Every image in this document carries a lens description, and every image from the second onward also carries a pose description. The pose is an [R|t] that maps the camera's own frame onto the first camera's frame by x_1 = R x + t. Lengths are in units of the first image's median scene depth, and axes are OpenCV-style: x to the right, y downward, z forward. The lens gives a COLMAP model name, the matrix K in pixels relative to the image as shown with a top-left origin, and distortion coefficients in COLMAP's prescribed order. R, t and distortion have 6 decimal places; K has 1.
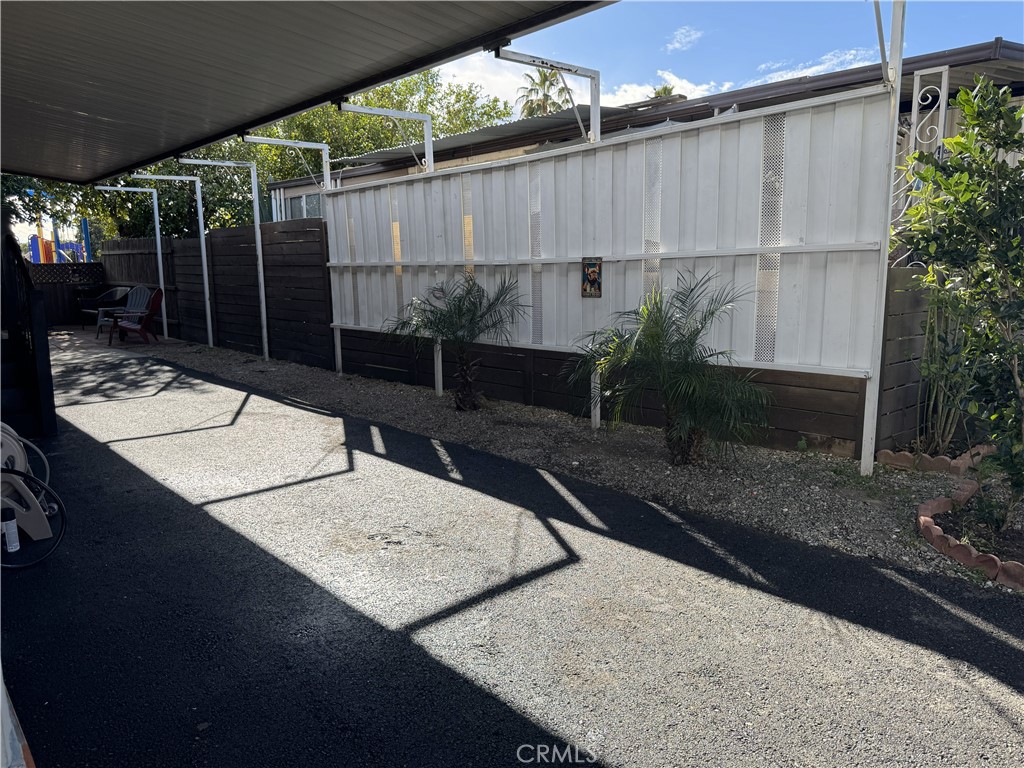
lens RADIAL K [[724.2, 0, 512.3], [0, 724.2, 389.8], [0, 0, 1]] dist [0.056426, -0.065442]
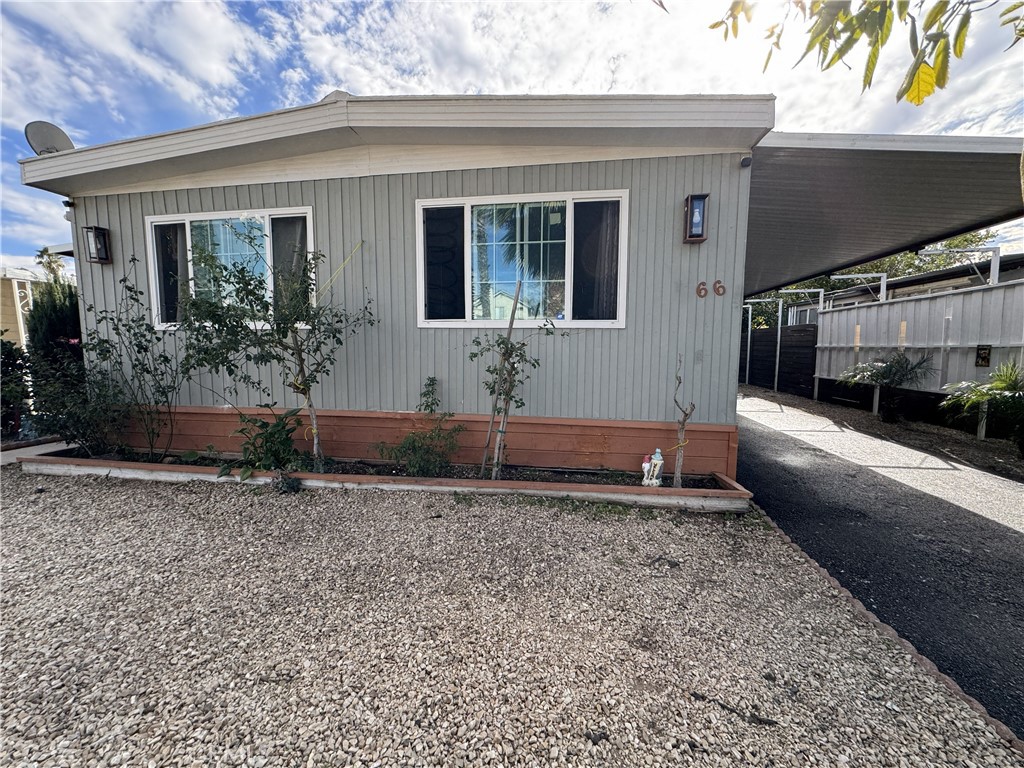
lens RADIAL K [[409.5, 0, 513.2], [0, 409.5, 390.5], [0, 0, 1]] dist [-0.002565, 0.001669]
pose [[0.626787, 0.083259, -0.774729, 0.126340], [-0.123669, 0.992302, 0.006588, 0.052323], [0.769314, 0.091681, 0.632259, -0.406924]]
